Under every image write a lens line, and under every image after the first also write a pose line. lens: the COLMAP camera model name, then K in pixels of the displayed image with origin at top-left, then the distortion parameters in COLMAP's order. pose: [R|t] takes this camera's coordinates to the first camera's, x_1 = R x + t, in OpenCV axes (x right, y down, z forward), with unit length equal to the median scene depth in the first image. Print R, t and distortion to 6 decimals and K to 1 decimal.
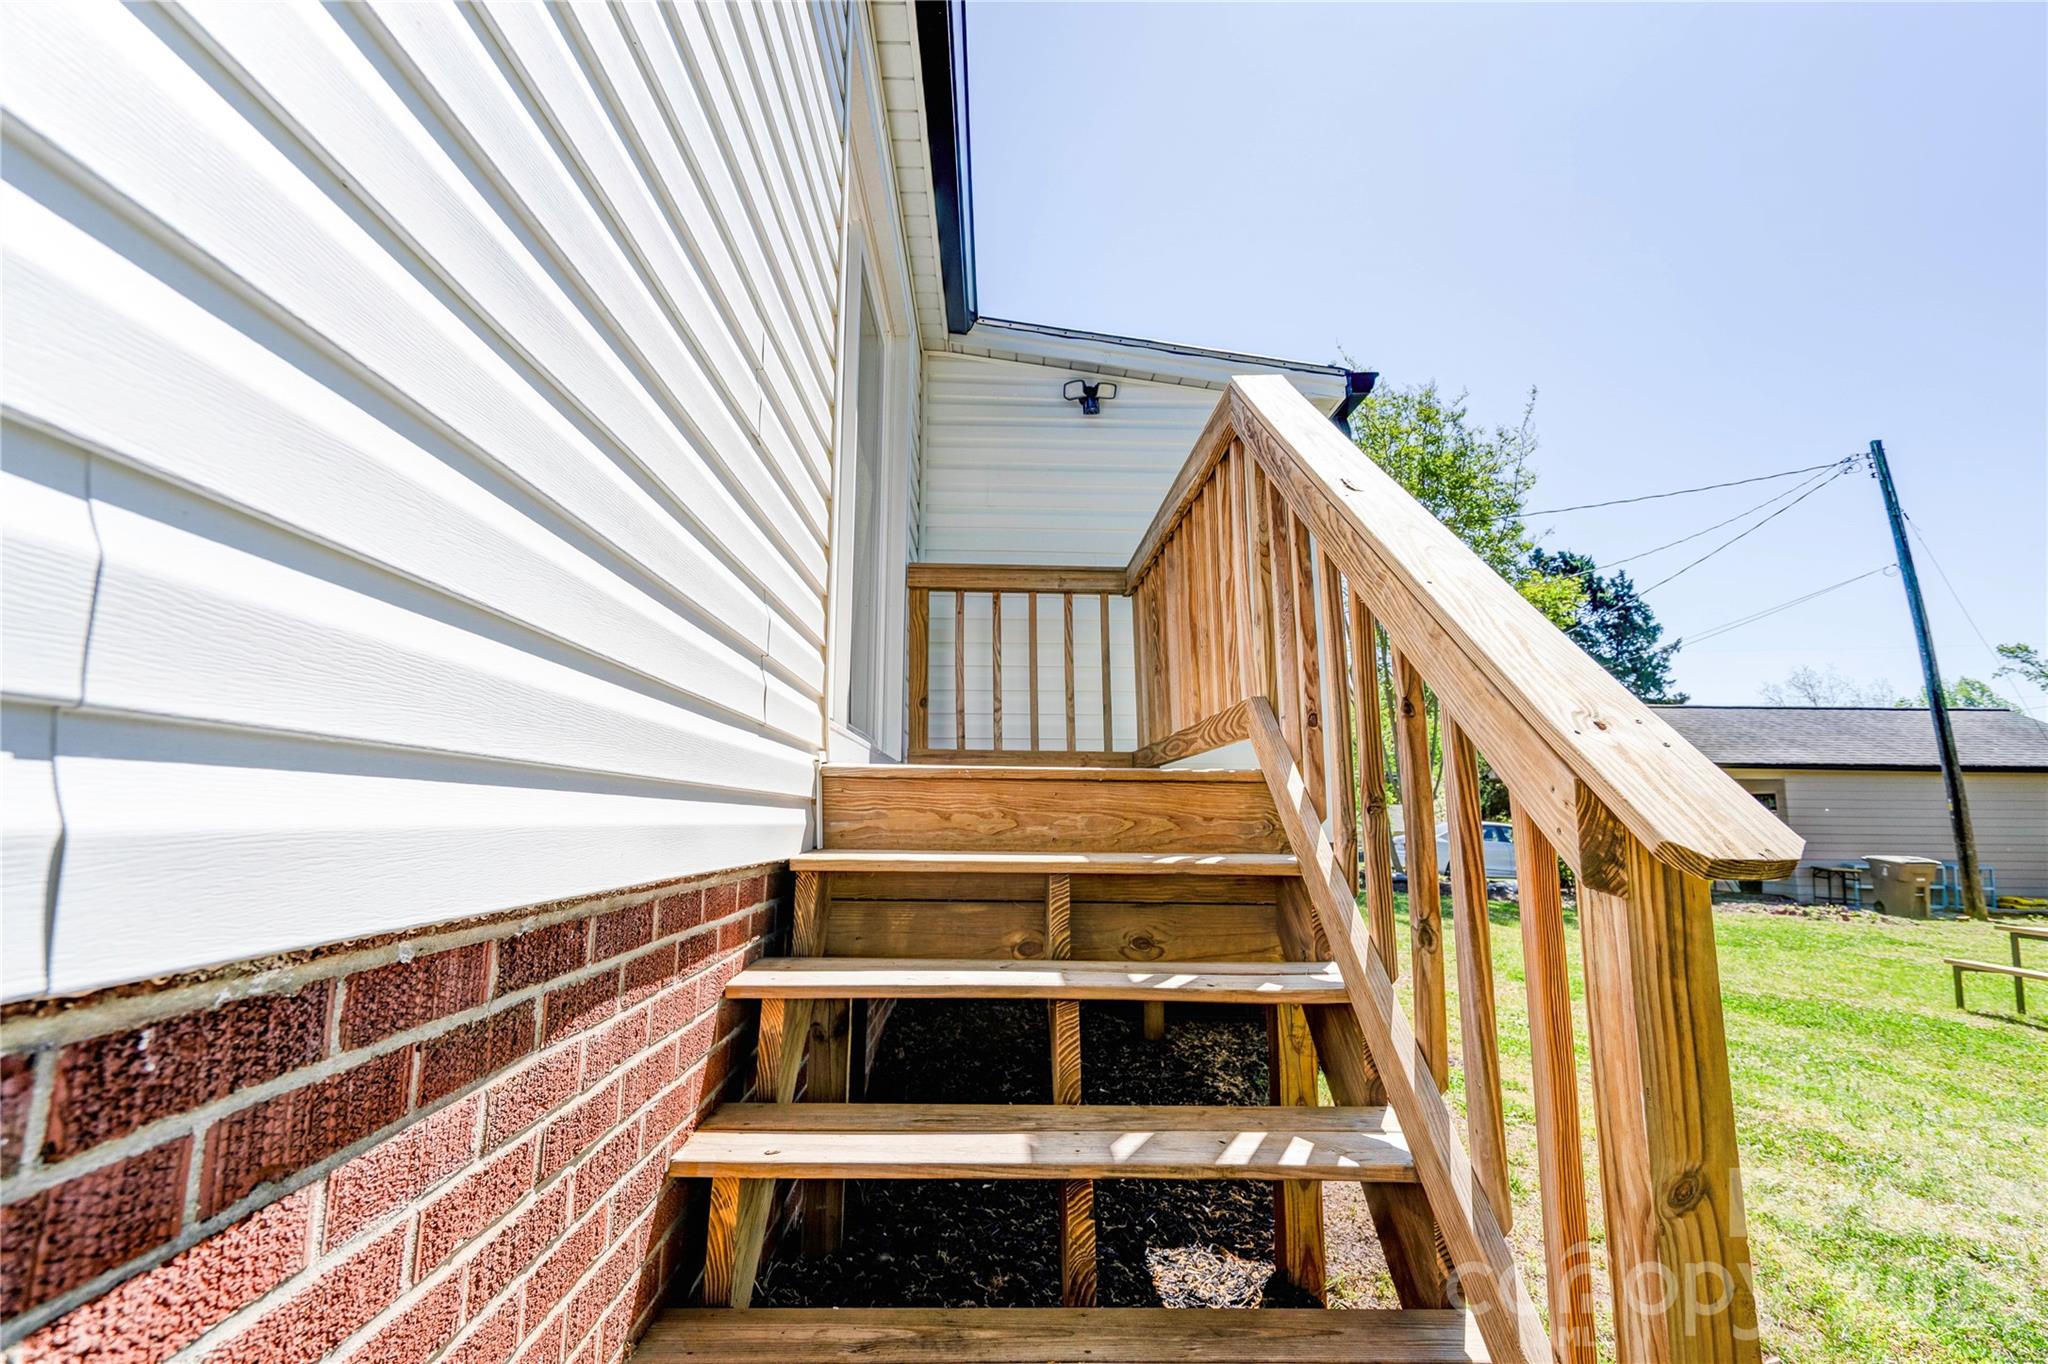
lens RADIAL K [[970.1, 0, 1024.0], [0, 970.1, 682.0], [0, 0, 1]] dist [-0.003336, -0.000160]
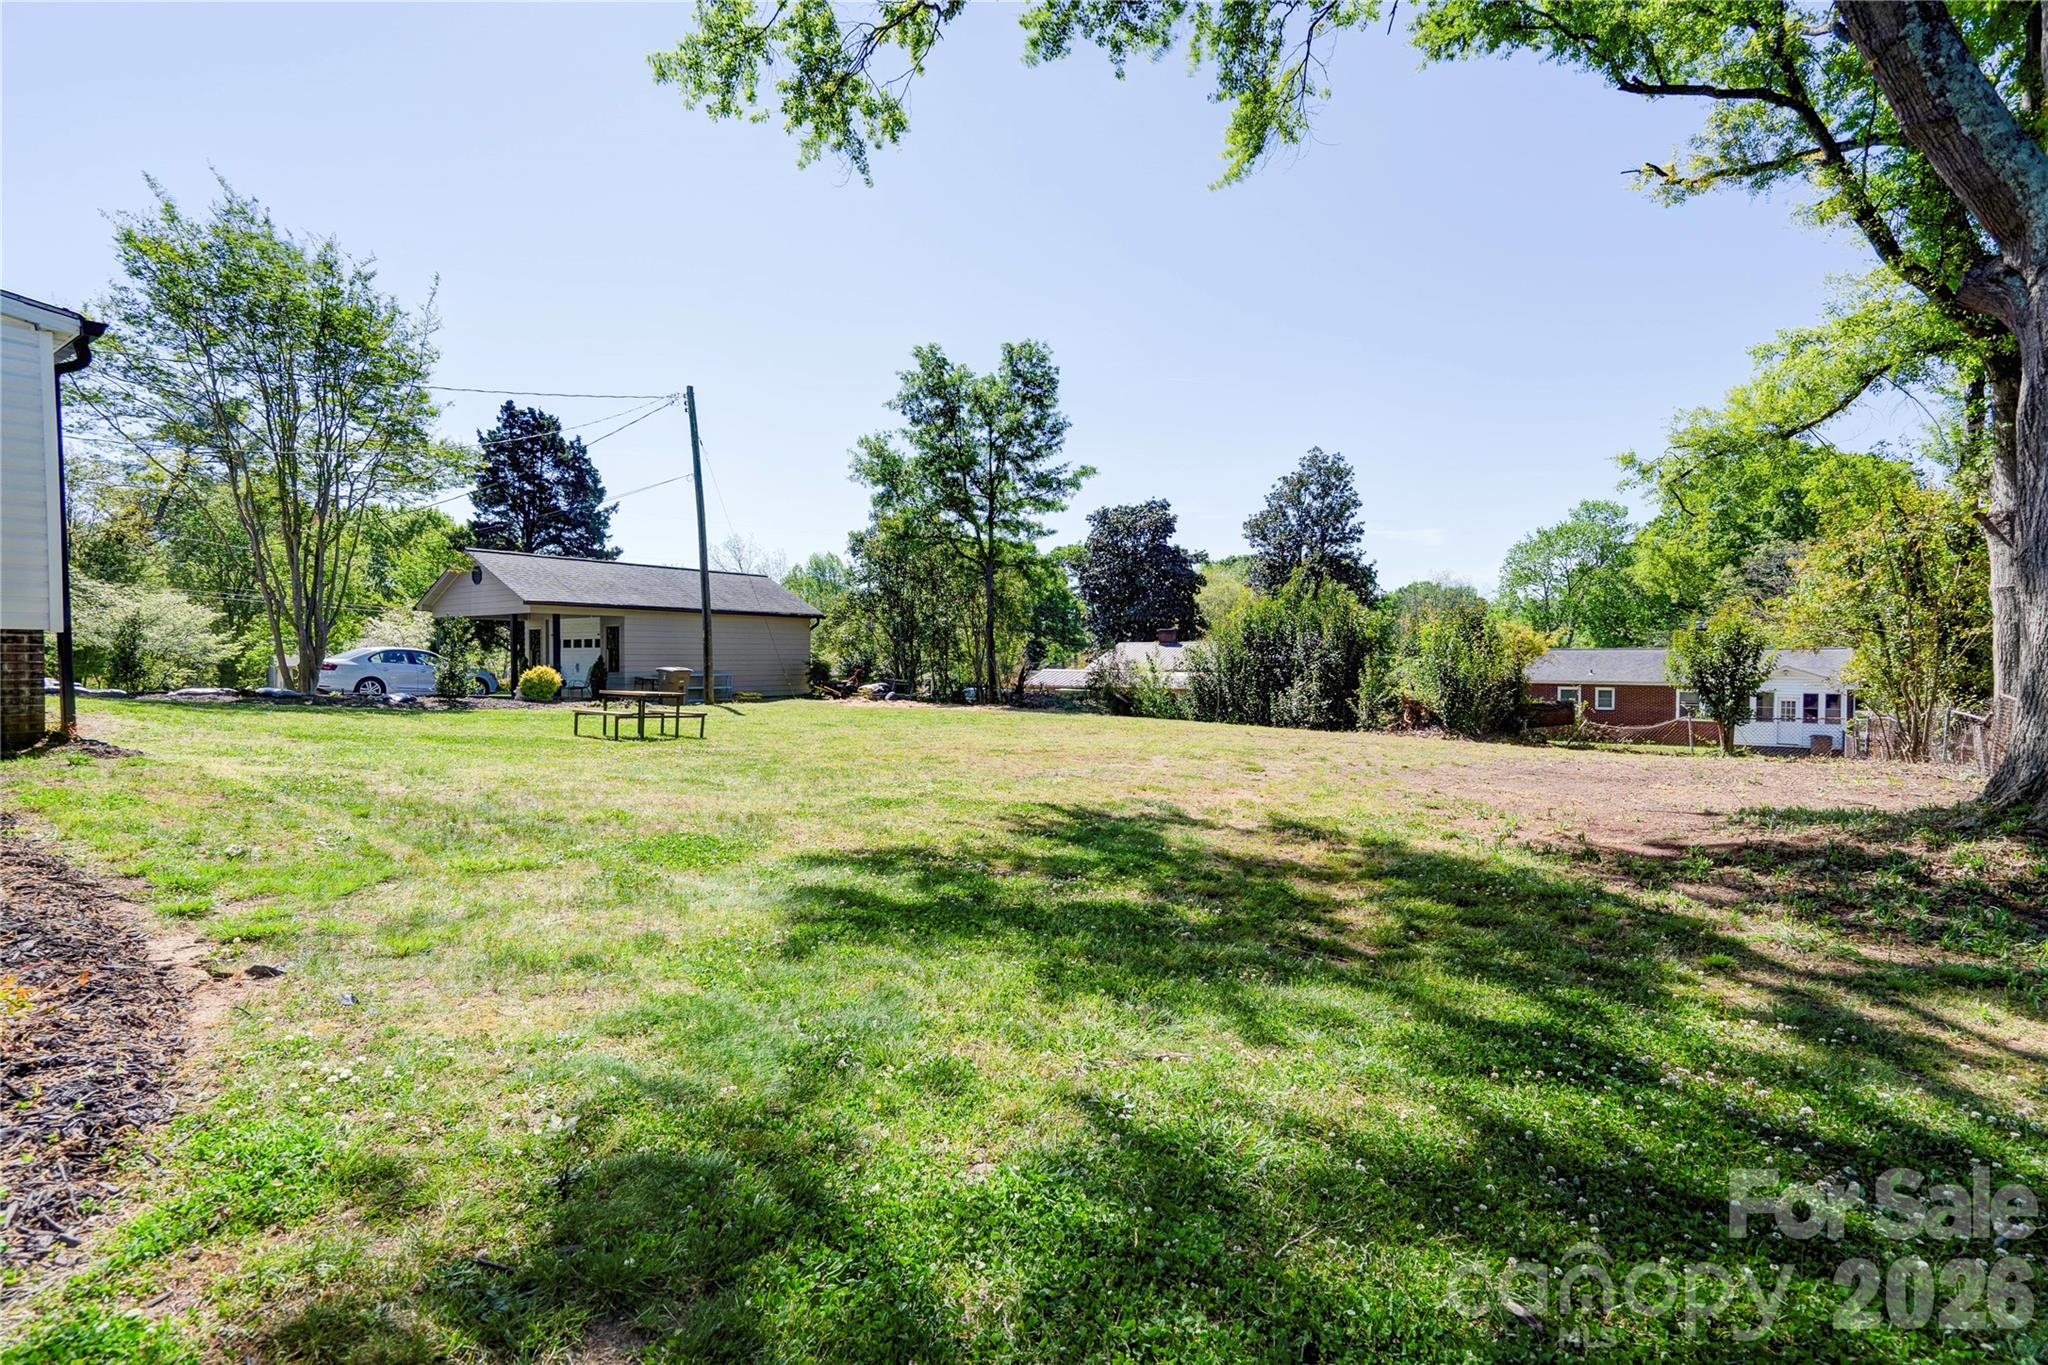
lens RADIAL K [[970.1, 0, 1024.0], [0, 970.1, 682.5], [0, 0, 1]] dist [-0.003336, -0.000160]
pose [[0.597078, -0.024895, 0.801797, -0.000610], [-0.109102, 0.987711, 0.111913, -0.012425], [-0.794730, -0.154298, 0.587024, -0.150679]]
